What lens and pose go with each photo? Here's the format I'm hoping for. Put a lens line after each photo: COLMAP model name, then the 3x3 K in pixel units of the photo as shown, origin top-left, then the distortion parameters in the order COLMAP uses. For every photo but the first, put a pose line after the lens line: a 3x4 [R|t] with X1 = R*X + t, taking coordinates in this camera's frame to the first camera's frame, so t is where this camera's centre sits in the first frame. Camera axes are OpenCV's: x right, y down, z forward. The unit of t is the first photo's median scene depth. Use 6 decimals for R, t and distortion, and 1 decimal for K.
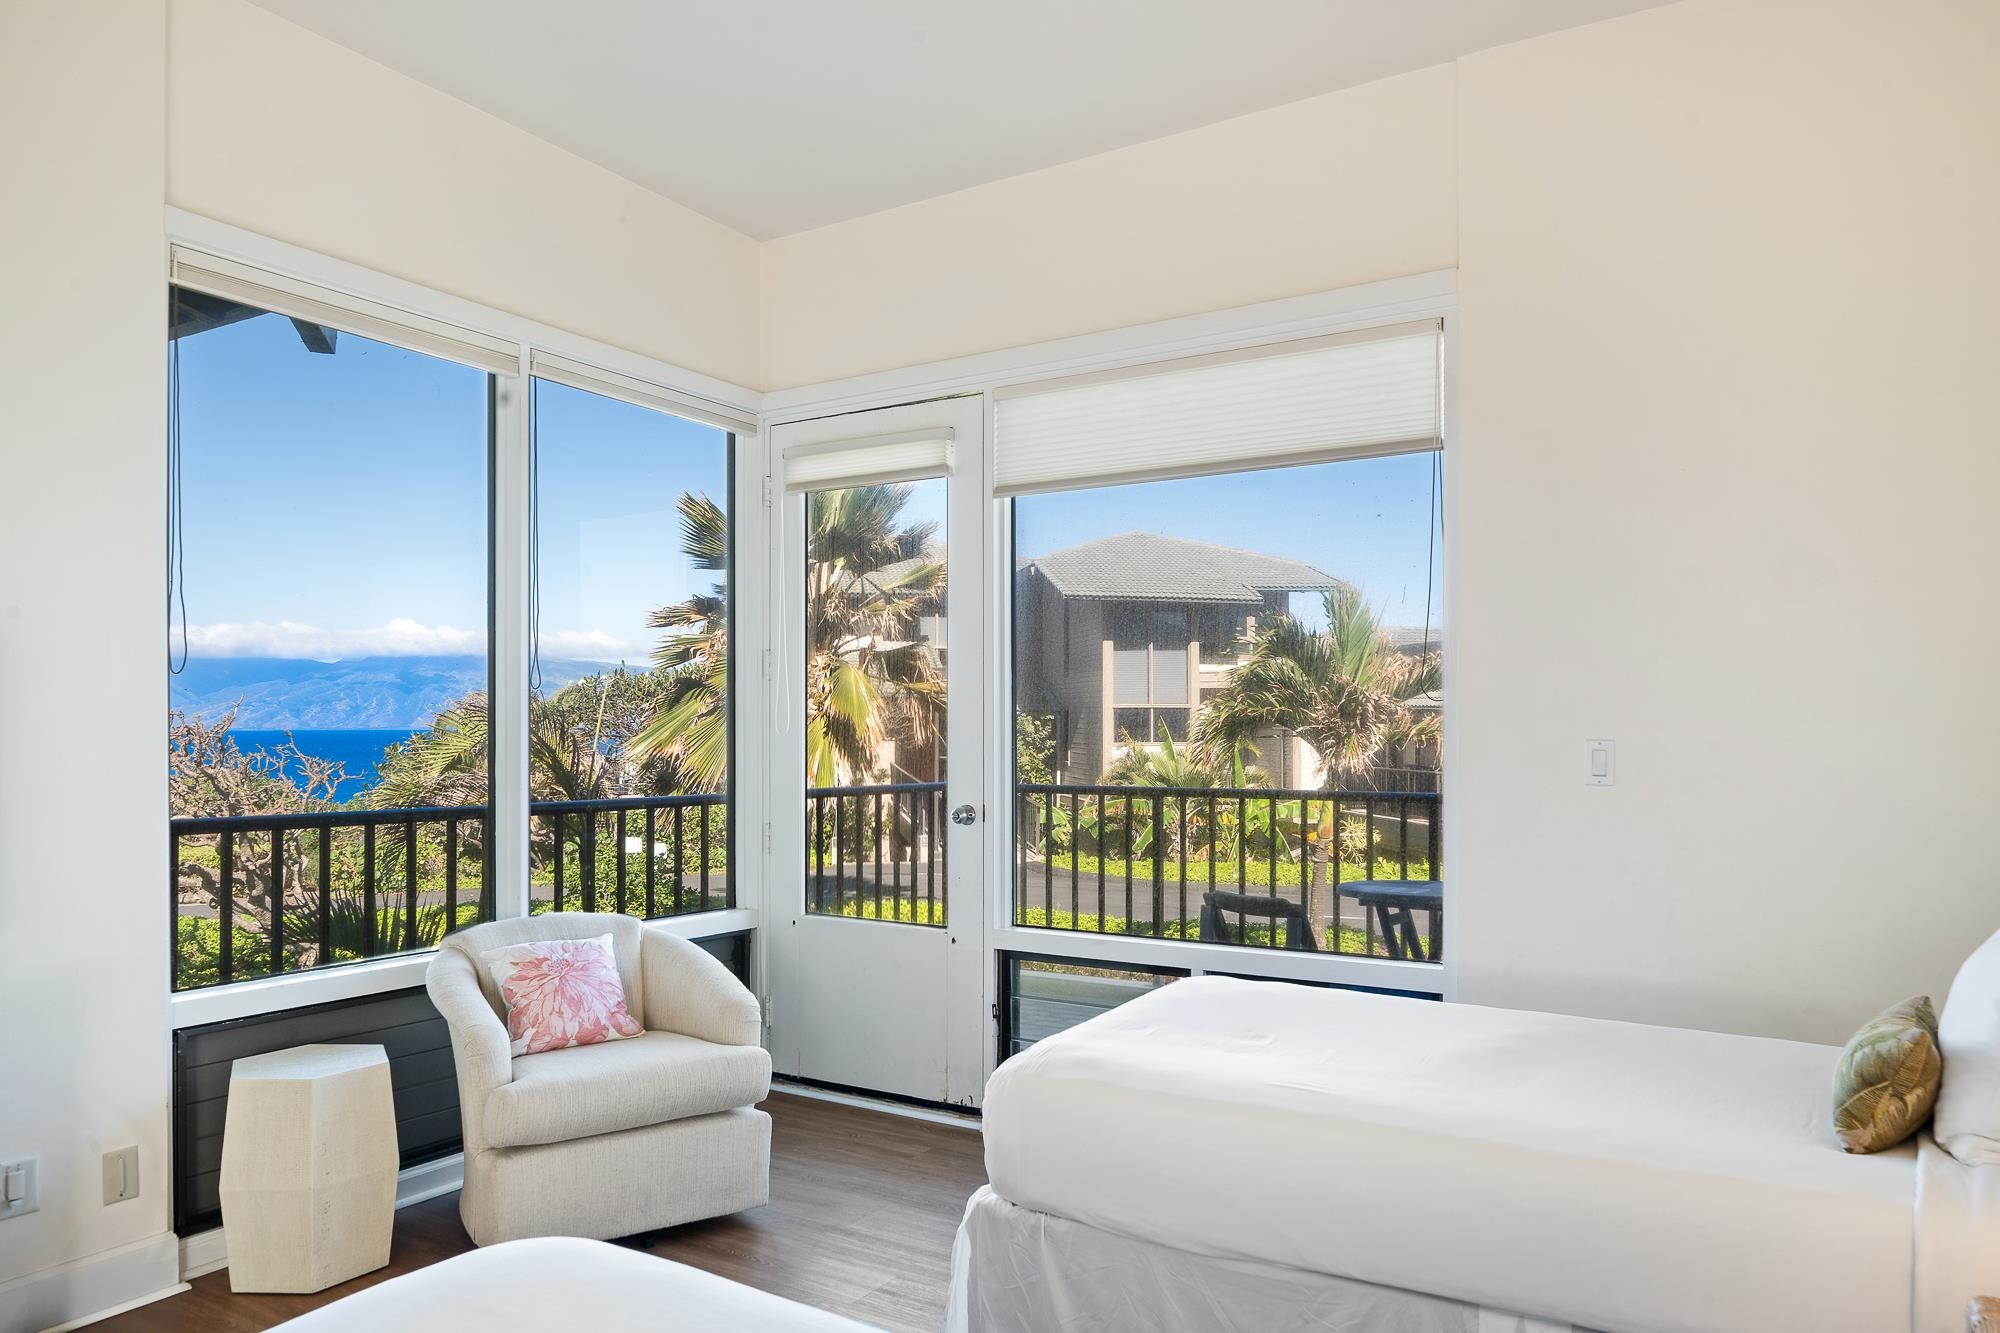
lens RADIAL K [[1358.9, 0, 997.1], [0, 1358.9, 731.6], [0, 0, 1]] dist [-0.002028, -0.001343]
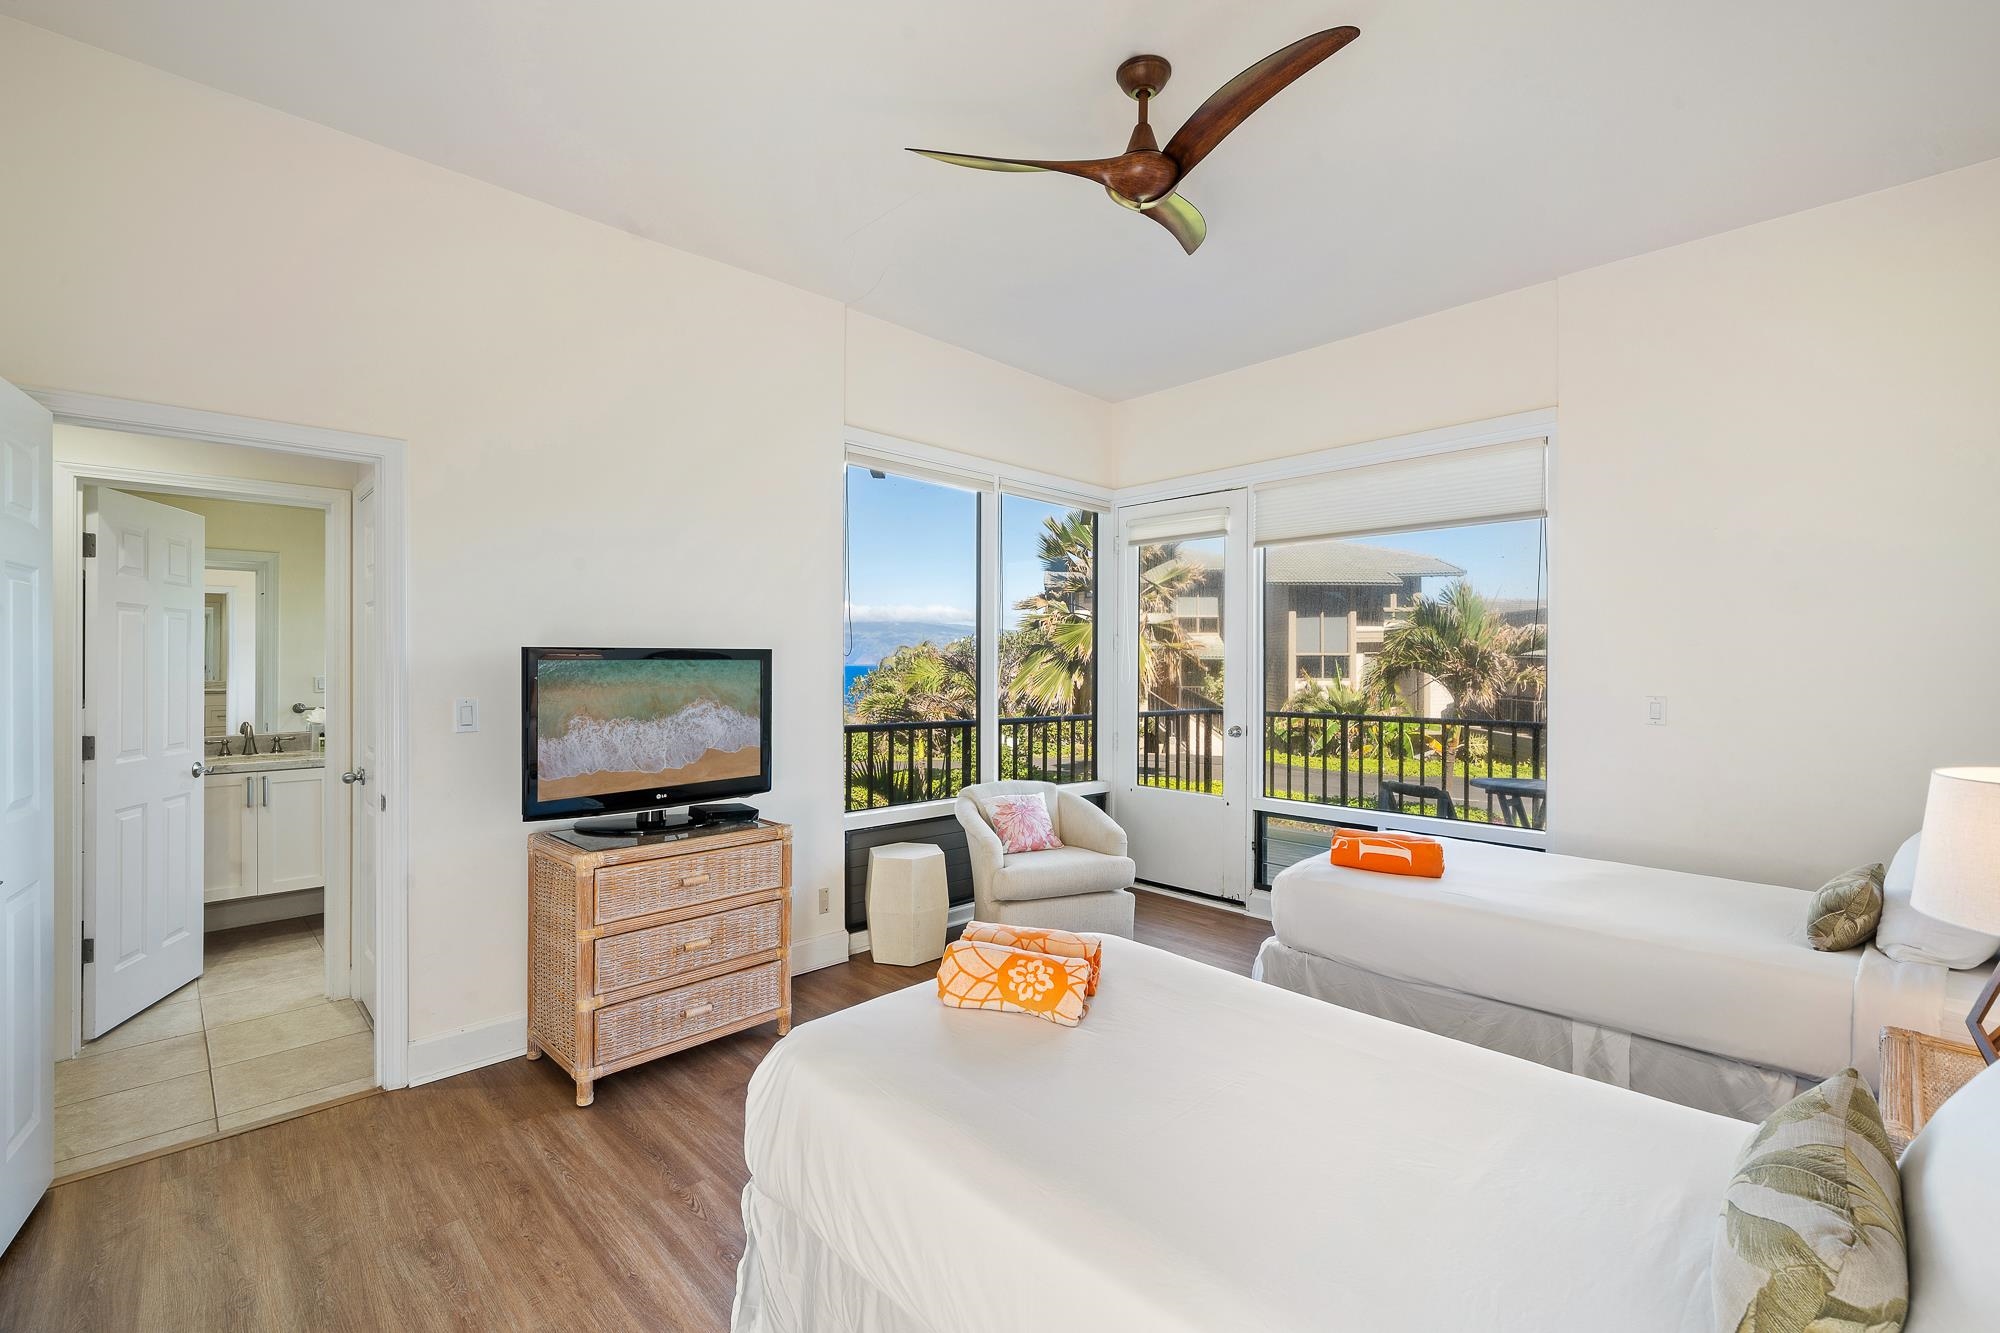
lens RADIAL K [[853.6, 0, 1000.0], [0, 853.6, 666.5], [0, 0, 1]] dist [-0.010299, -0.000141]
pose [[0.969690, 0.005089, -0.244286, -0.049391], [-0.005822, 0.999980, -0.002281, -0.017157], [0.244269, 0.003634, 0.969701, -0.125879]]
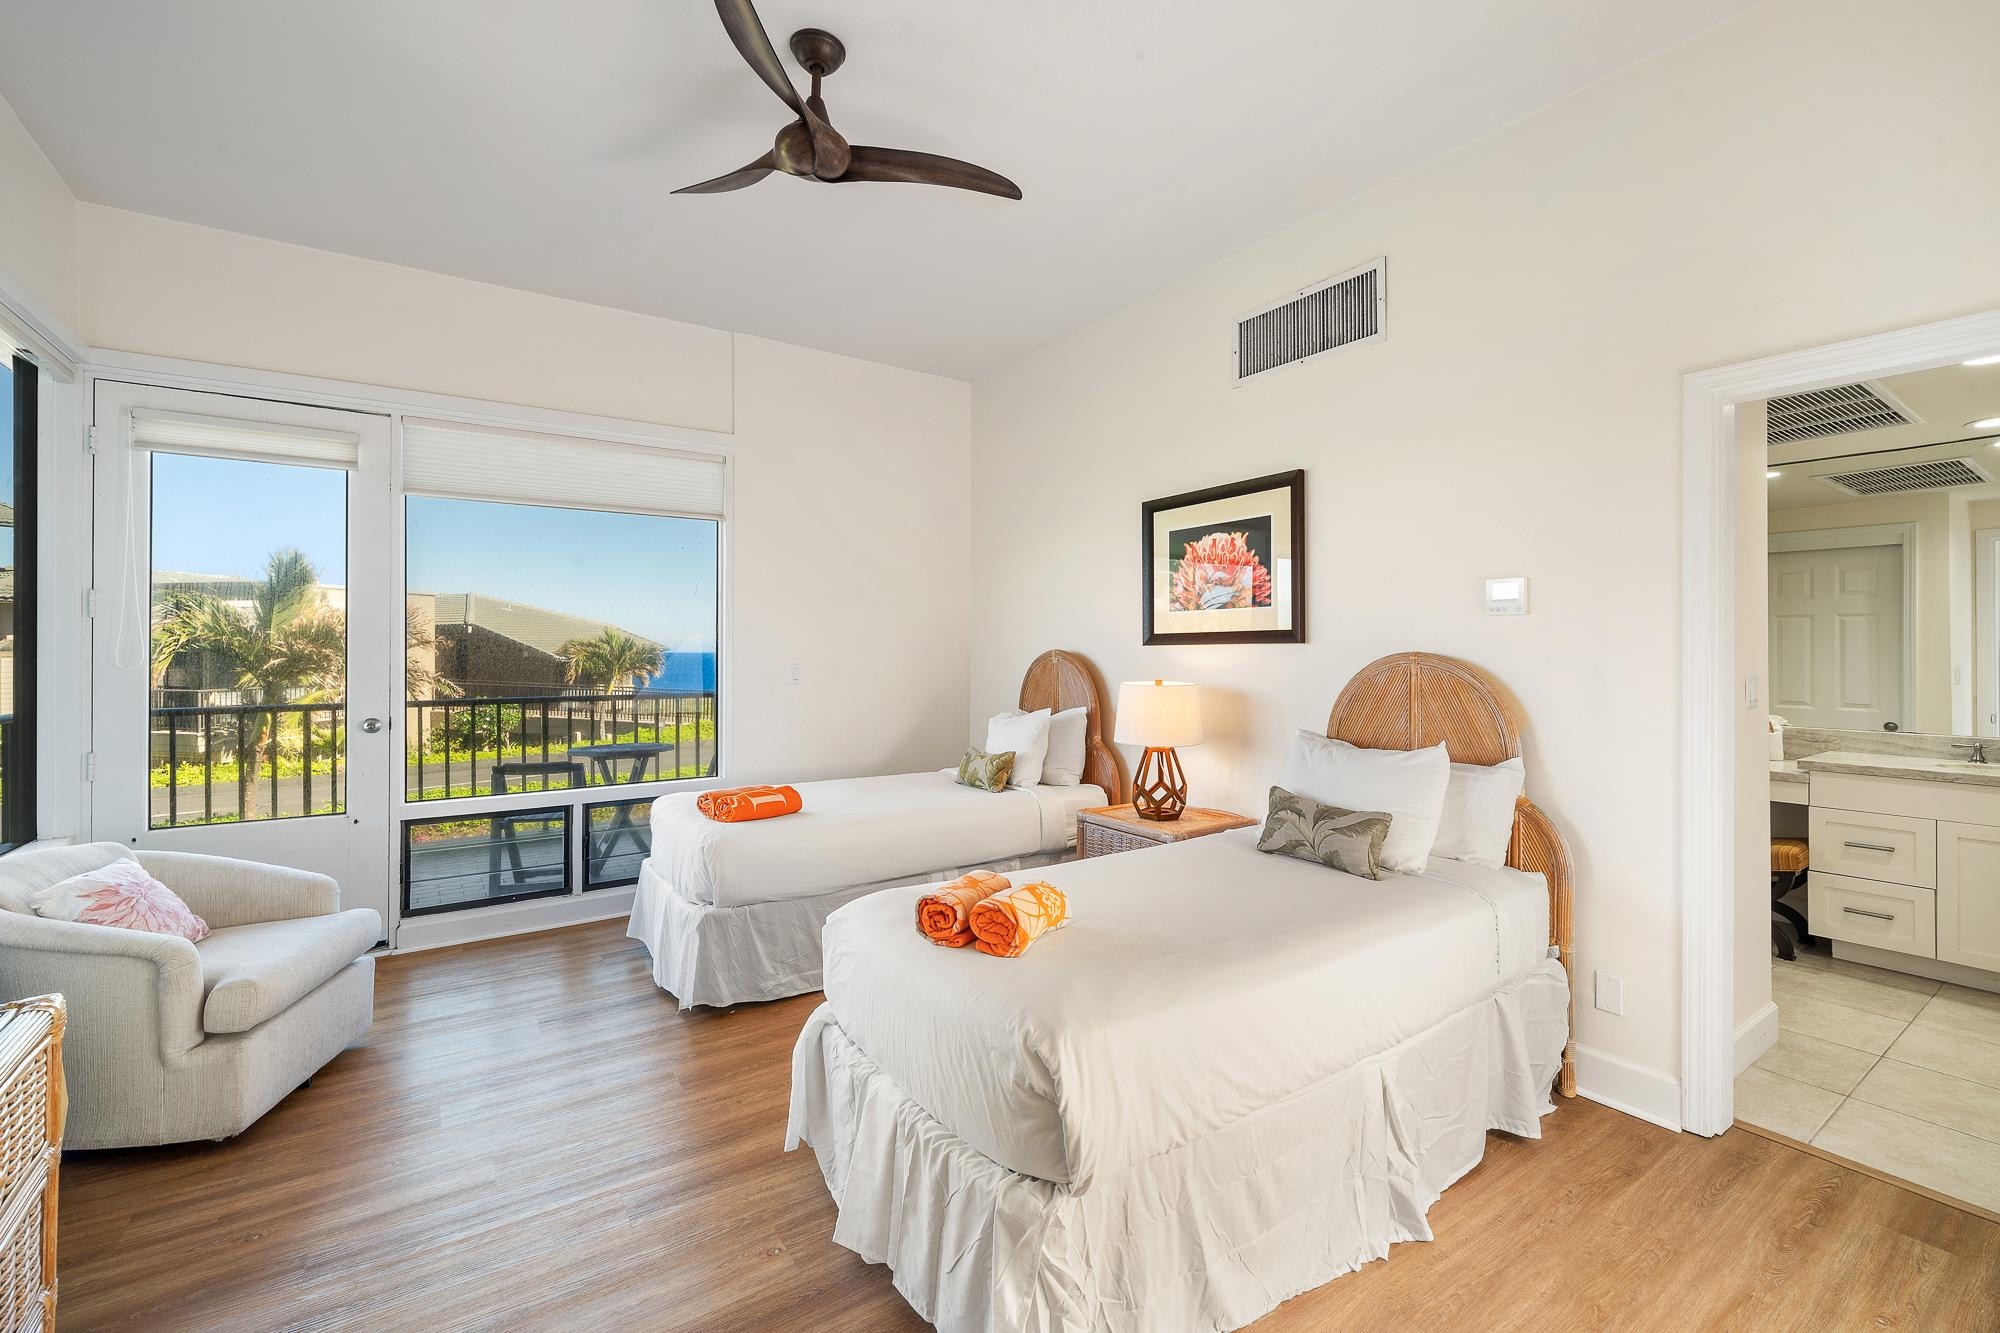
lens RADIAL K [[852.8, 0, 1000.7], [0, 852.8, 647.1], [0, 0, 1]] dist [0.000163, 0.000032]
pose [[0.403594, 0.004905, 0.914925, -0.549947], [0.004644, 0.999962, -0.007410, -0.006361], [-0.914927, 0.007240, 0.403555, 0.093725]]
